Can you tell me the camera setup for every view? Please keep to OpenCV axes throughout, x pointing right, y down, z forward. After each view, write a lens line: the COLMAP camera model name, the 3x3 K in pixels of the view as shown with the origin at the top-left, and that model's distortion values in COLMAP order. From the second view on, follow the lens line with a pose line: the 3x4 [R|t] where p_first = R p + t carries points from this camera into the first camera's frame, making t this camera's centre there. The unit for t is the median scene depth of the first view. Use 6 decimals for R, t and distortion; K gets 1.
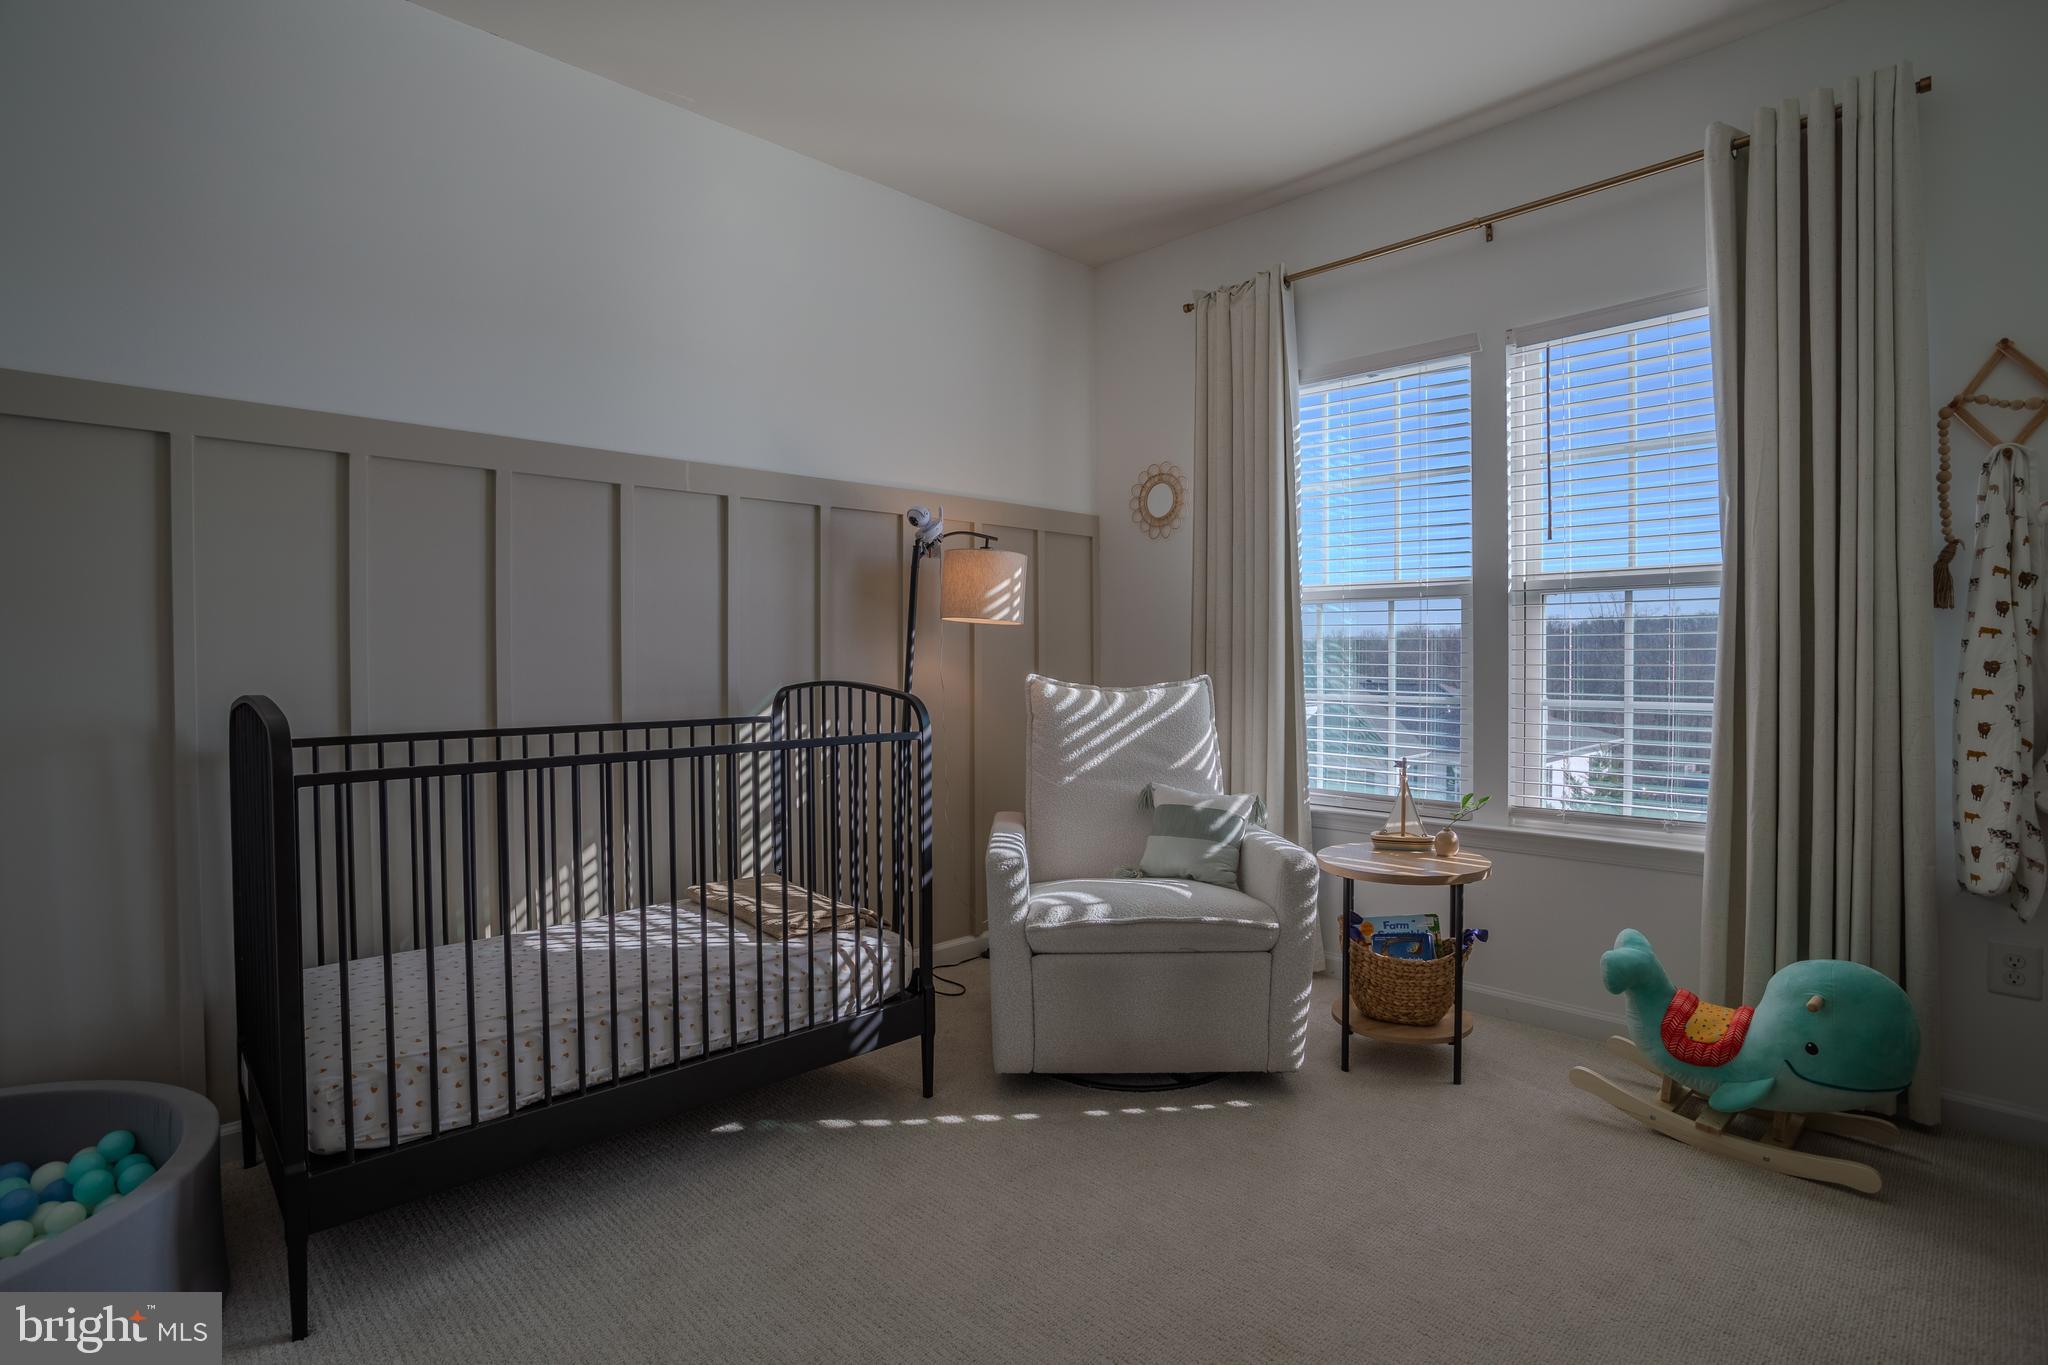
lens RADIAL K [[998.7, 0, 1019.6], [0, 998.7, 672.5], [0, 0, 1]] dist [-0.082462, 0.038692]
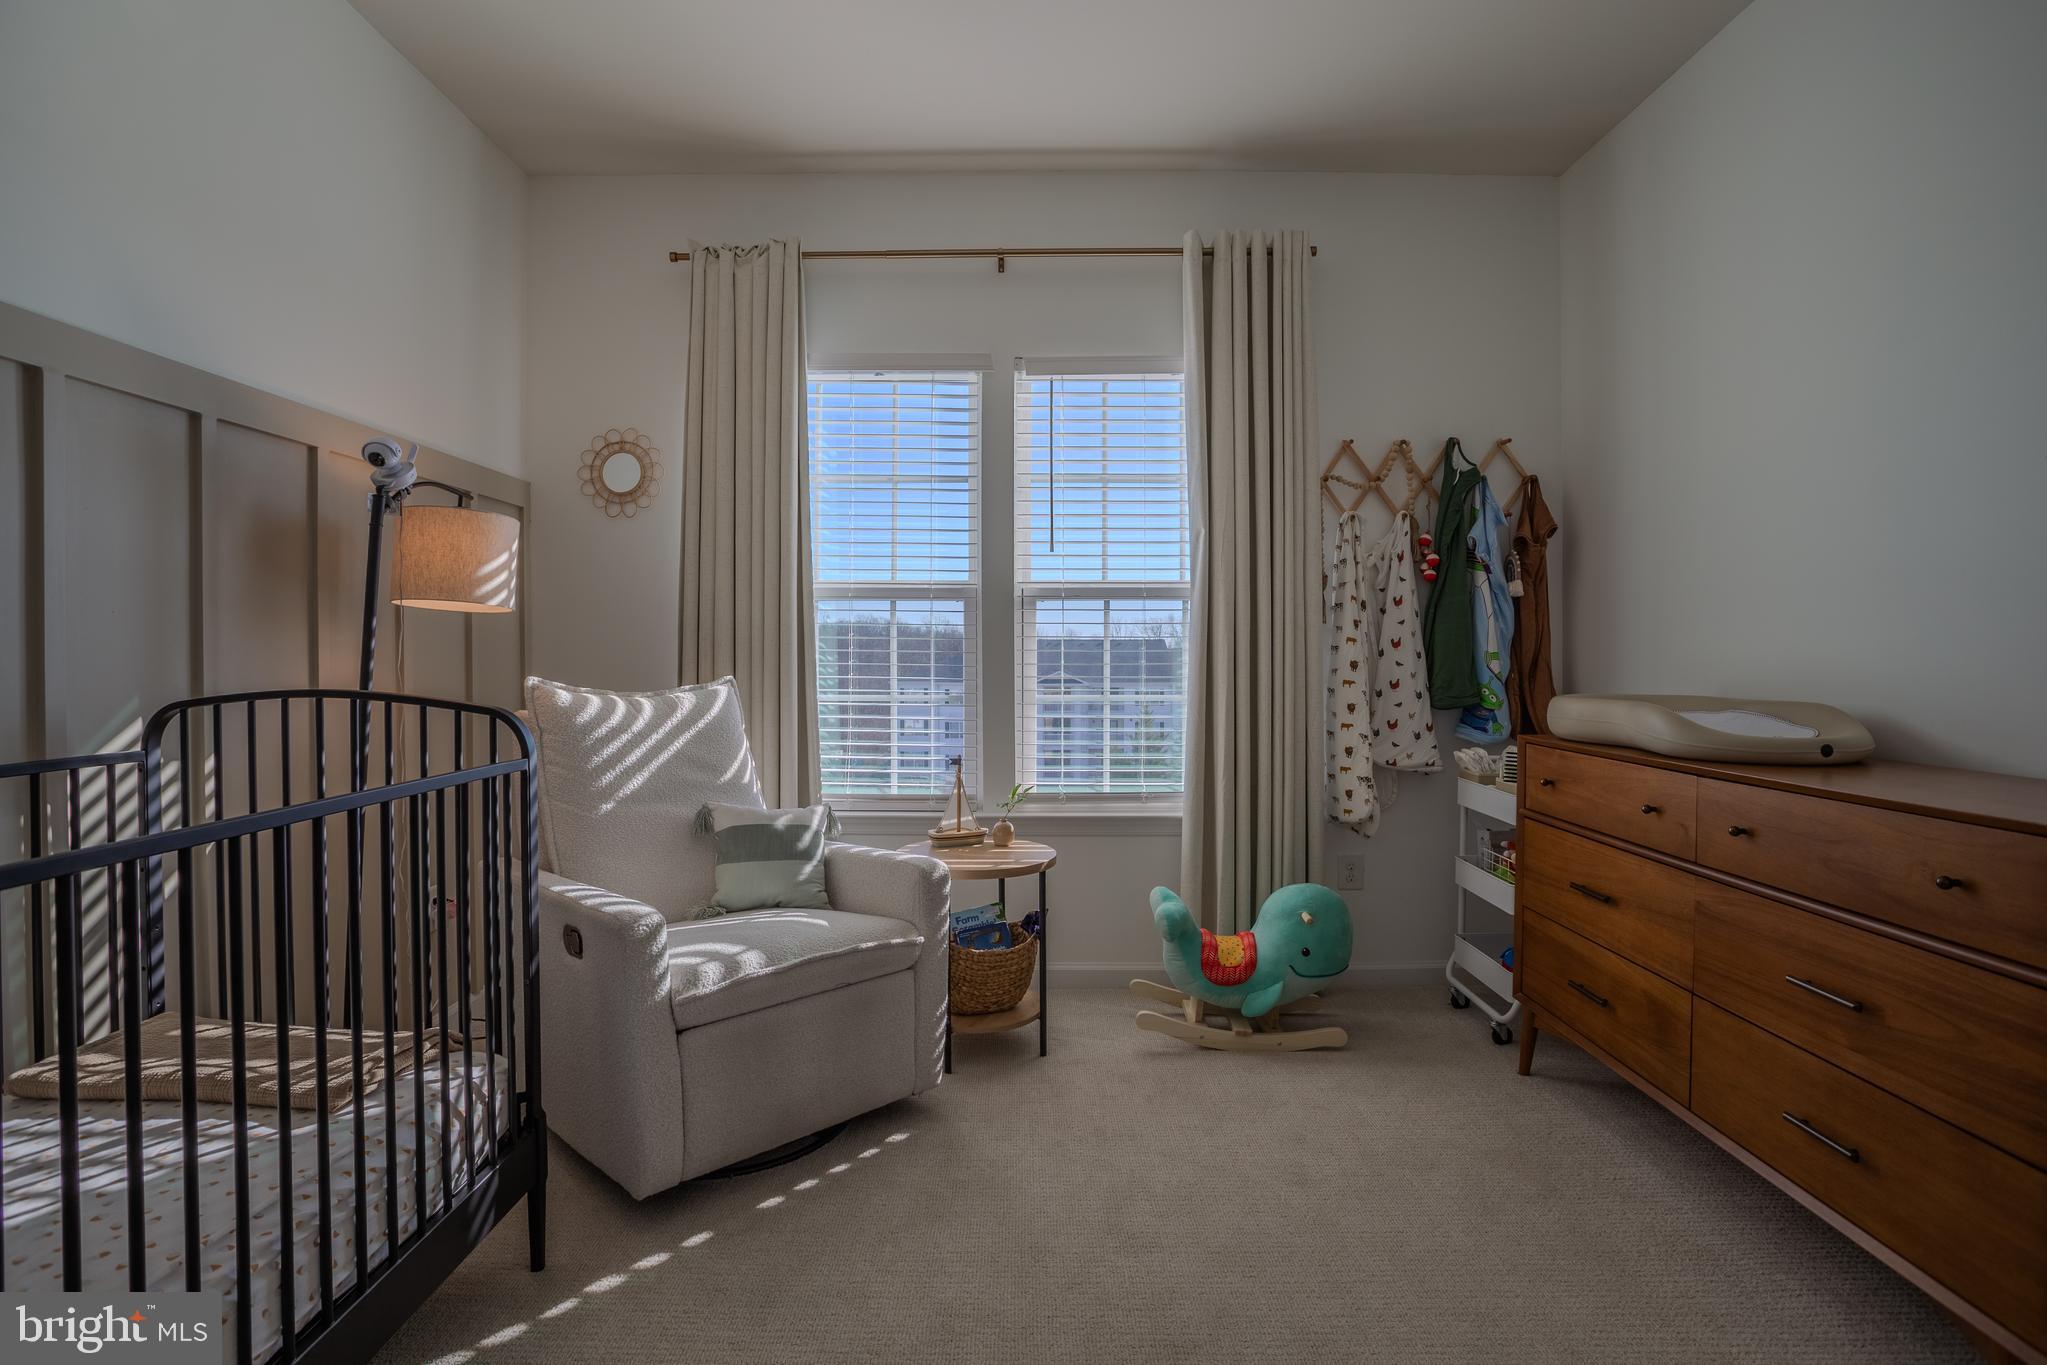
lens RADIAL K [[998.2, 0, 1019.1], [0, 998.2, 672.5], [0, 0, 1]] dist [-0.082462, 0.038692]
pose [[0.704951, -0.006812, 0.709224, -0.326260], [0.007806, 0.999968, 0.001846, -0.000608], [-0.709213, 0.004235, 0.704981, 0.246297]]
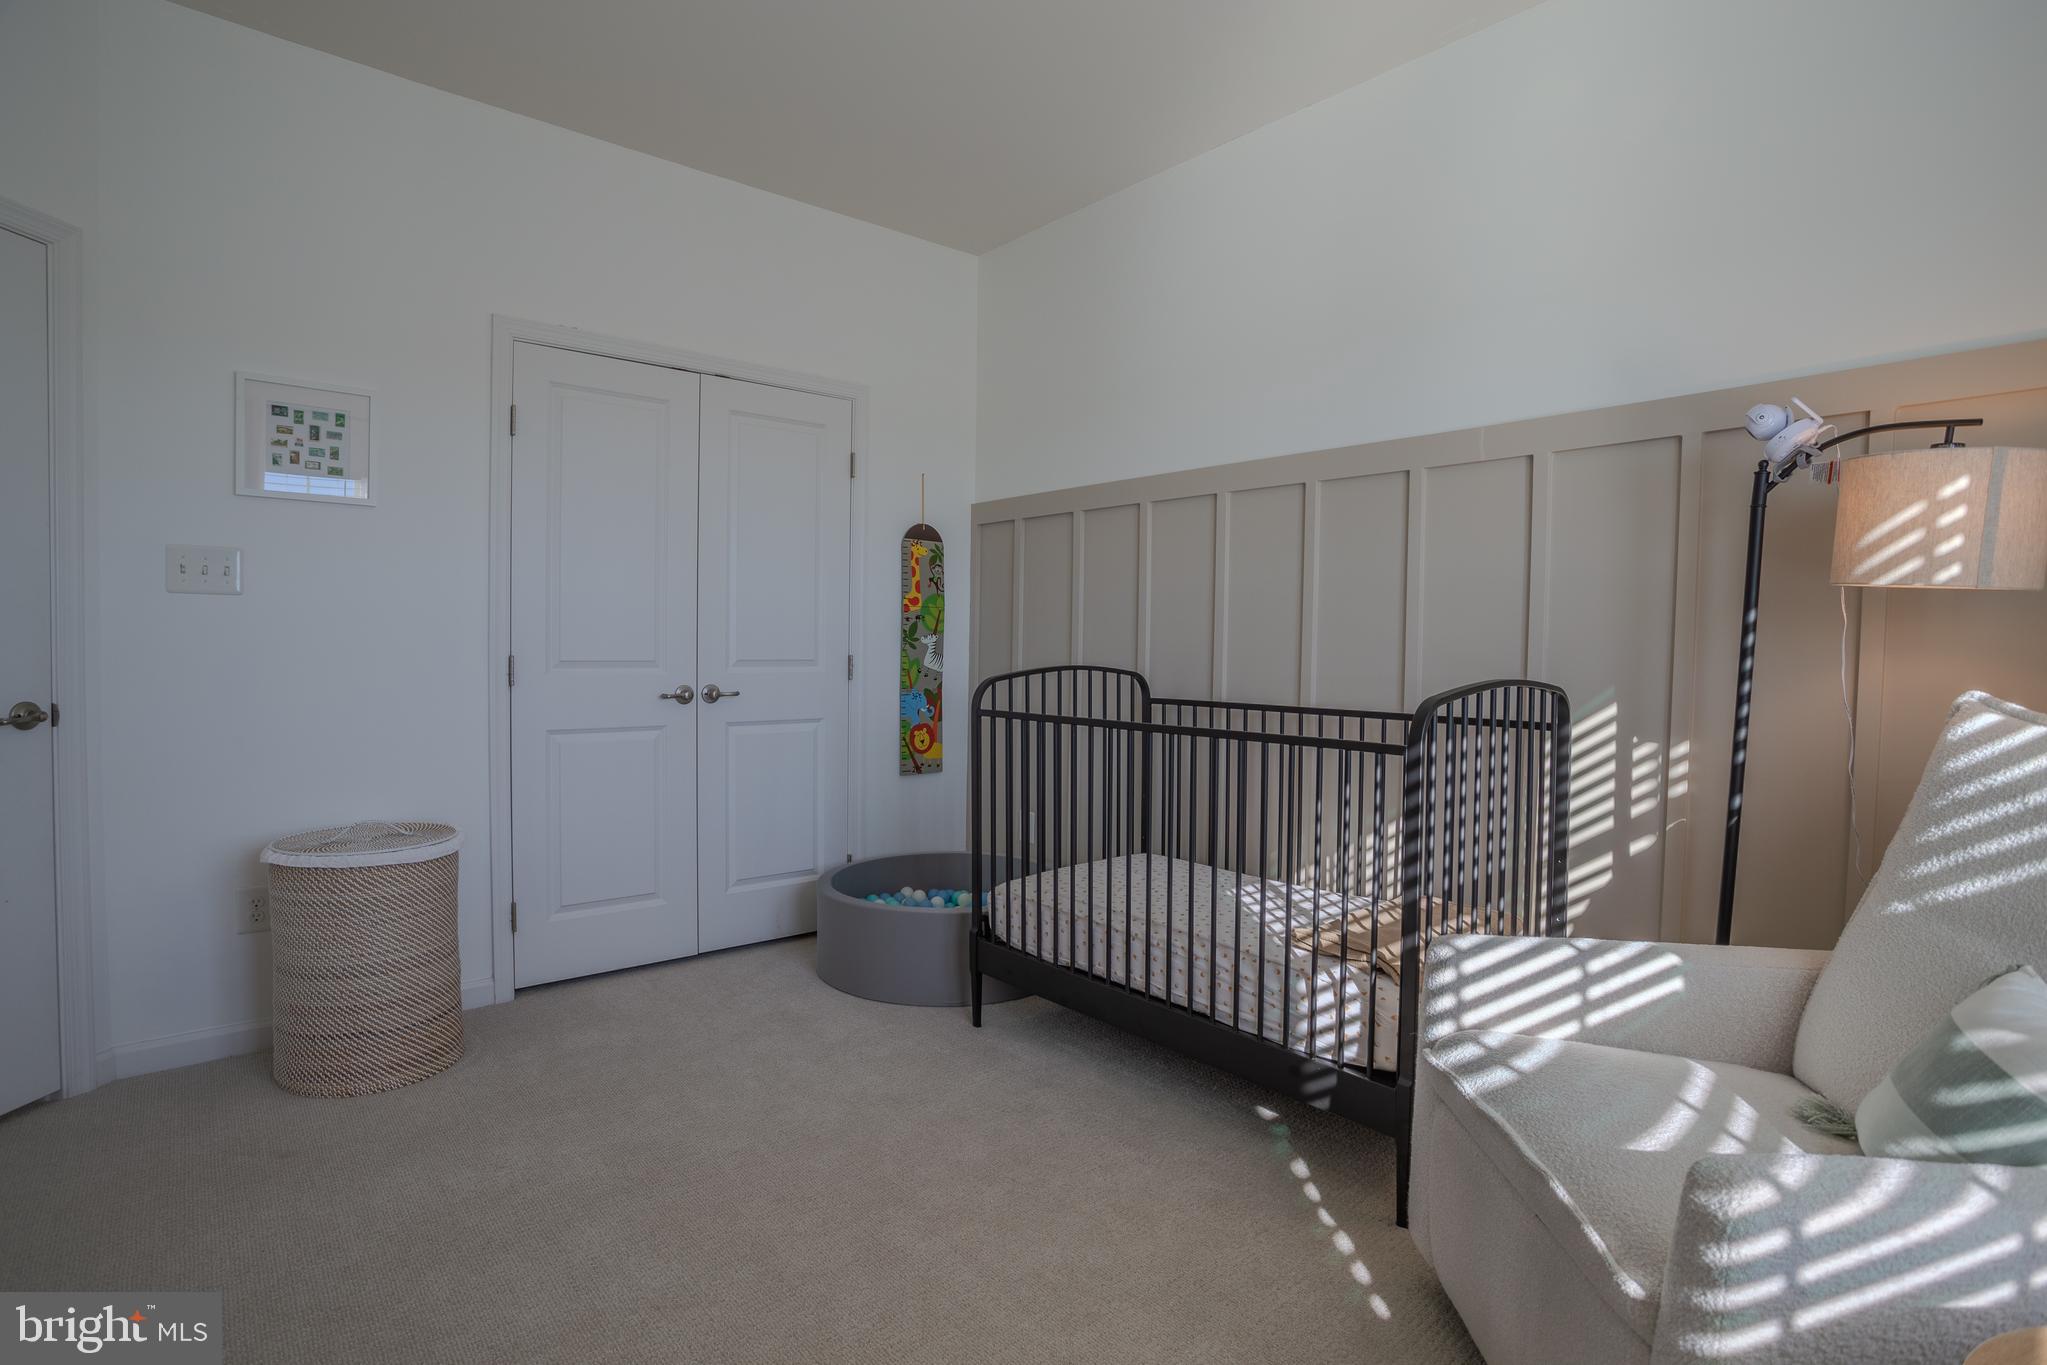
lens RADIAL K [[998.2, 0, 1019.1], [0, 998.2, 672.5], [0, 0, 1]] dist [-0.082462, 0.038692]
pose [[-0.081147, 0.025564, -0.996374, 0.635485], [-0.025864, 0.999280, 0.027745, -0.009144], [0.996367, 0.028022, -0.080427, 0.719471]]
